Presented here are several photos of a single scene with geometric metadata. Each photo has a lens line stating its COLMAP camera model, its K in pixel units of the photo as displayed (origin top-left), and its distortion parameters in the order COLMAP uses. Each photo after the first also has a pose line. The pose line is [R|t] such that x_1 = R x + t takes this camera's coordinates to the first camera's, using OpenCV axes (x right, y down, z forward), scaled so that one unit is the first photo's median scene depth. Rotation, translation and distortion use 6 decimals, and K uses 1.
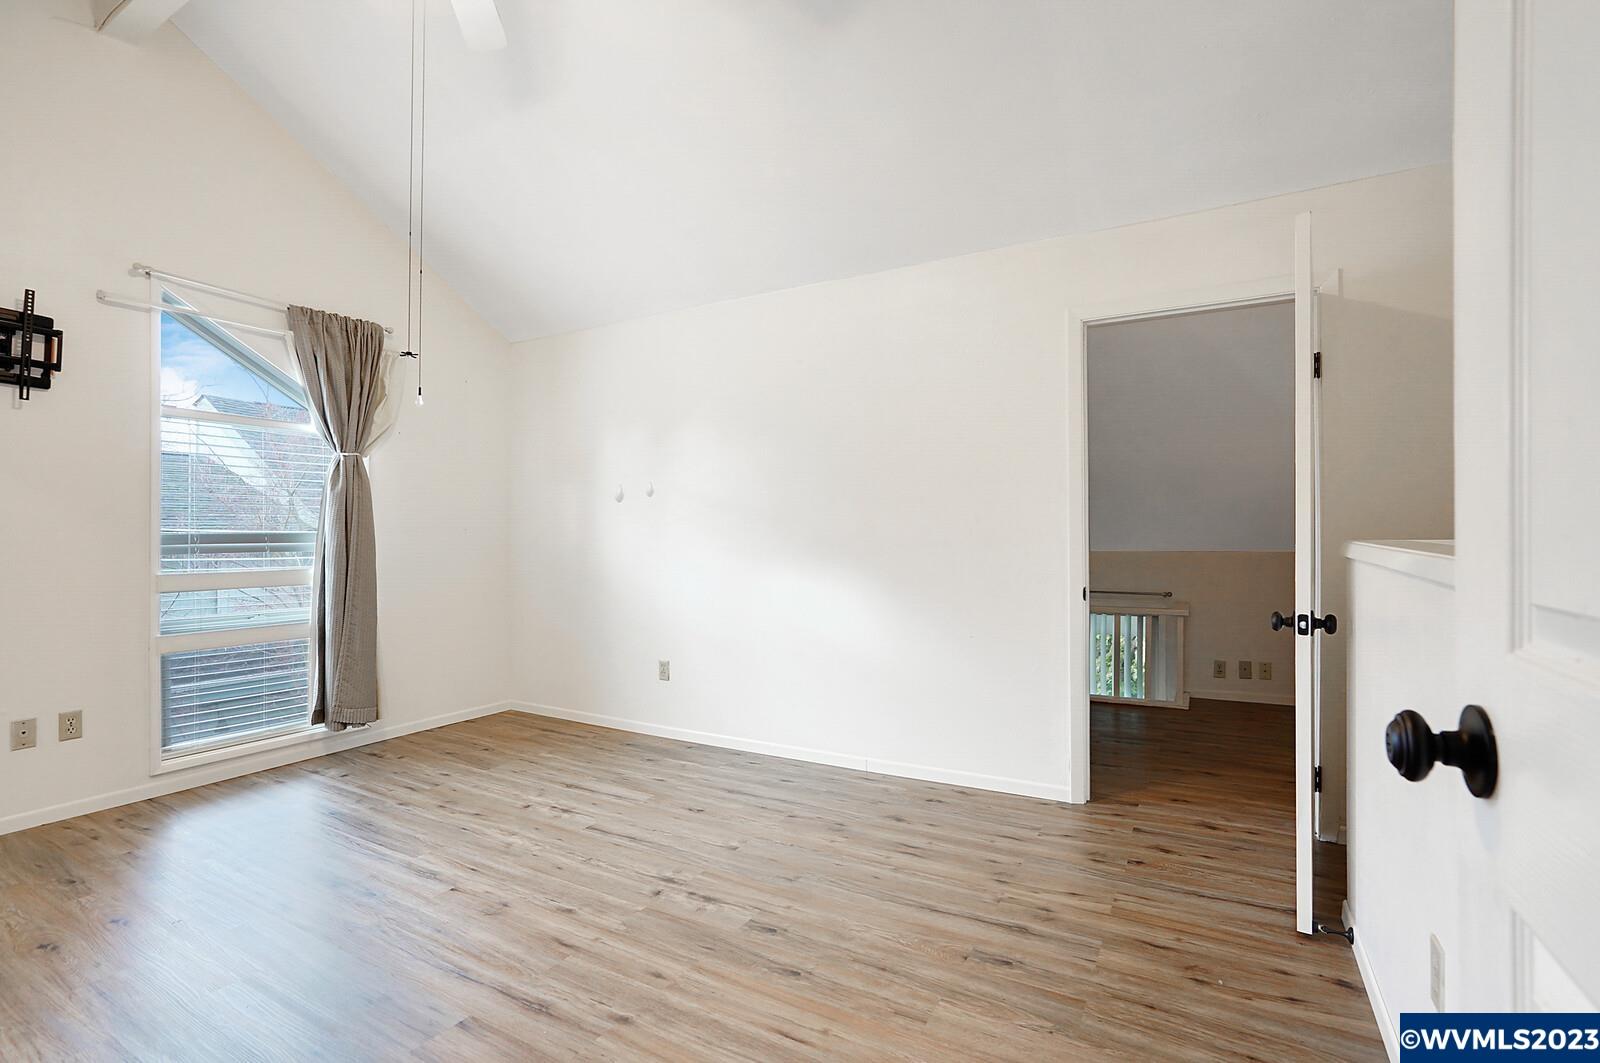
lens RADIAL K [[755.1, 0, 800.0], [0, 755.1, 531.5], [0, 0, 1]] dist [-0.048871, 0.022185]
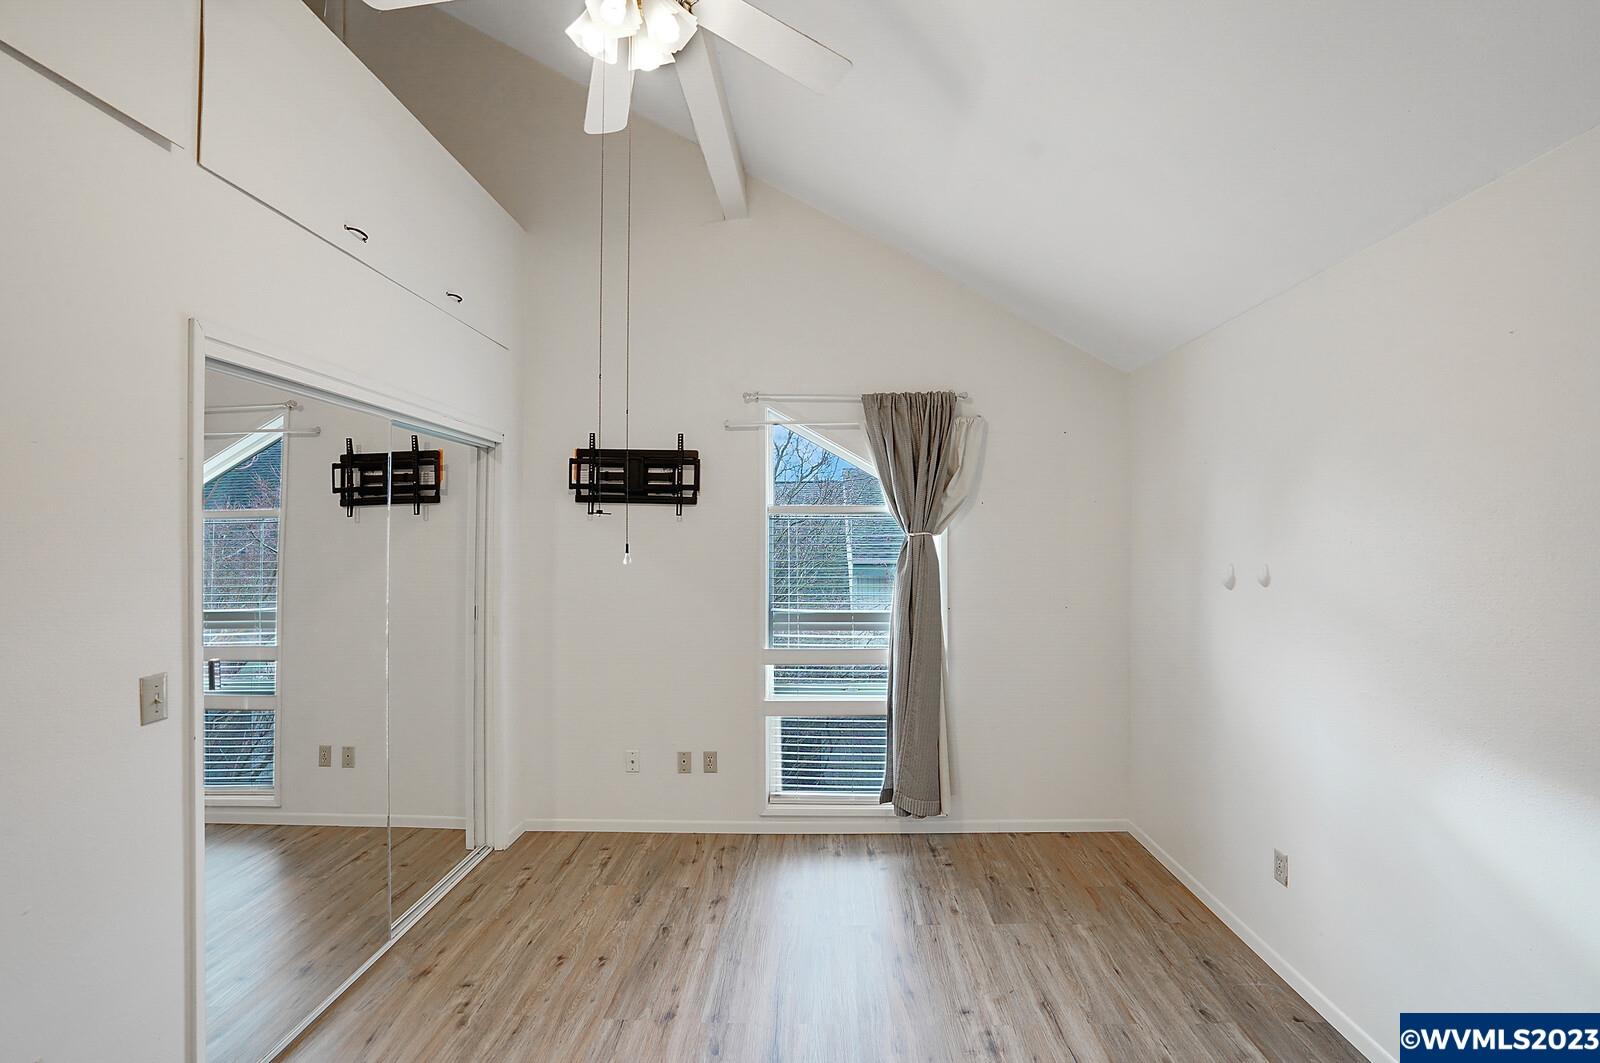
lens RADIAL K [[755.1, 0, 800.0], [0, 755.1, 531.5], [0, 0, 1]] dist [-0.048871, 0.022185]
pose [[0.467359, -0.004609, -0.884056, 0.200748], [0.008957, 0.999960, -0.000479, -0.111430], [0.884022, -0.007694, 0.467382, 0.415041]]
